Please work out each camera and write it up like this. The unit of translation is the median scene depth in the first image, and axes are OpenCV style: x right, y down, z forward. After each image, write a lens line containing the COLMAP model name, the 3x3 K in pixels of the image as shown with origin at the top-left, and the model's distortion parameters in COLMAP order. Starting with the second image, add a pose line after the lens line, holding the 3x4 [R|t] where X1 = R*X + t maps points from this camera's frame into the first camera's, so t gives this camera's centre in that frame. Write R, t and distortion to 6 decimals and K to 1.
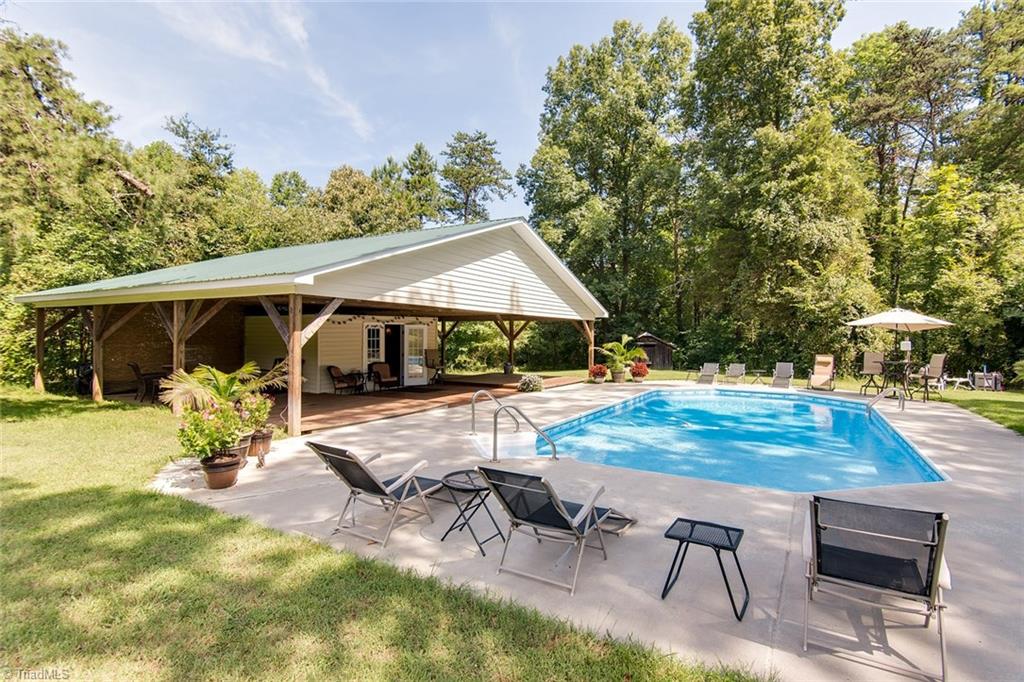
lens RADIAL K [[495.9, 0, 512.0], [0, 495.9, 341.0], [0, 0, 1]] dist [0.000065, -0.000527]
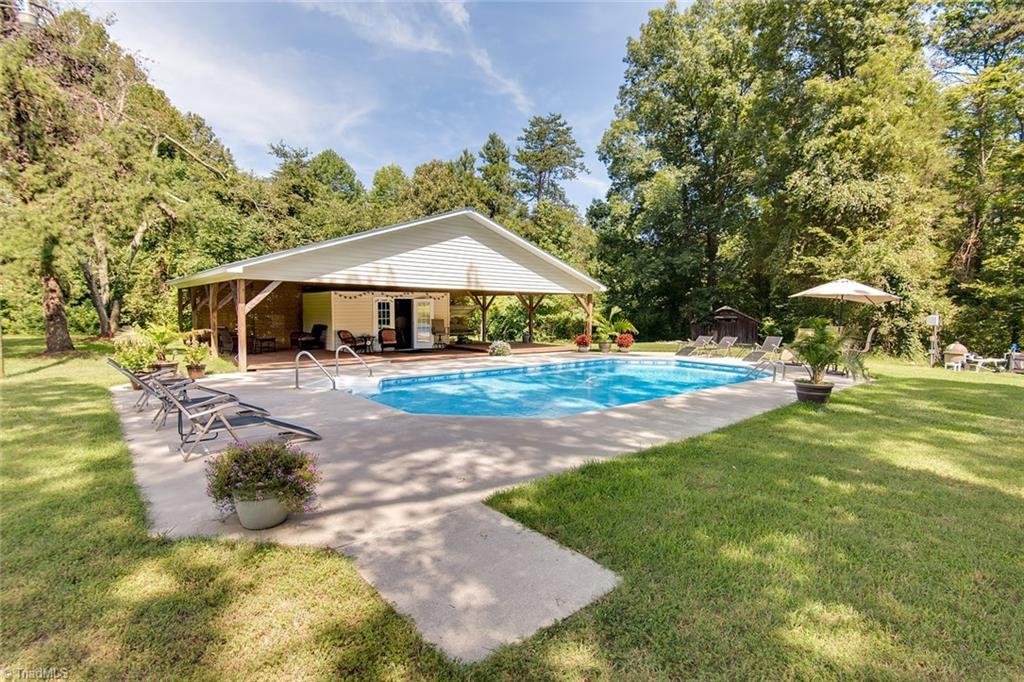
lens RADIAL K [[495.9, 0, 512.0], [0, 495.9, 341.0], [0, 0, 1]] dist [0.000065, -0.000527]
pose [[0.944736, 0.023325, -0.327002, 0.334046], [-0.006179, 0.998555, 0.053374, 0.003363], [0.327774, -0.048403, 0.943515, -0.066616]]
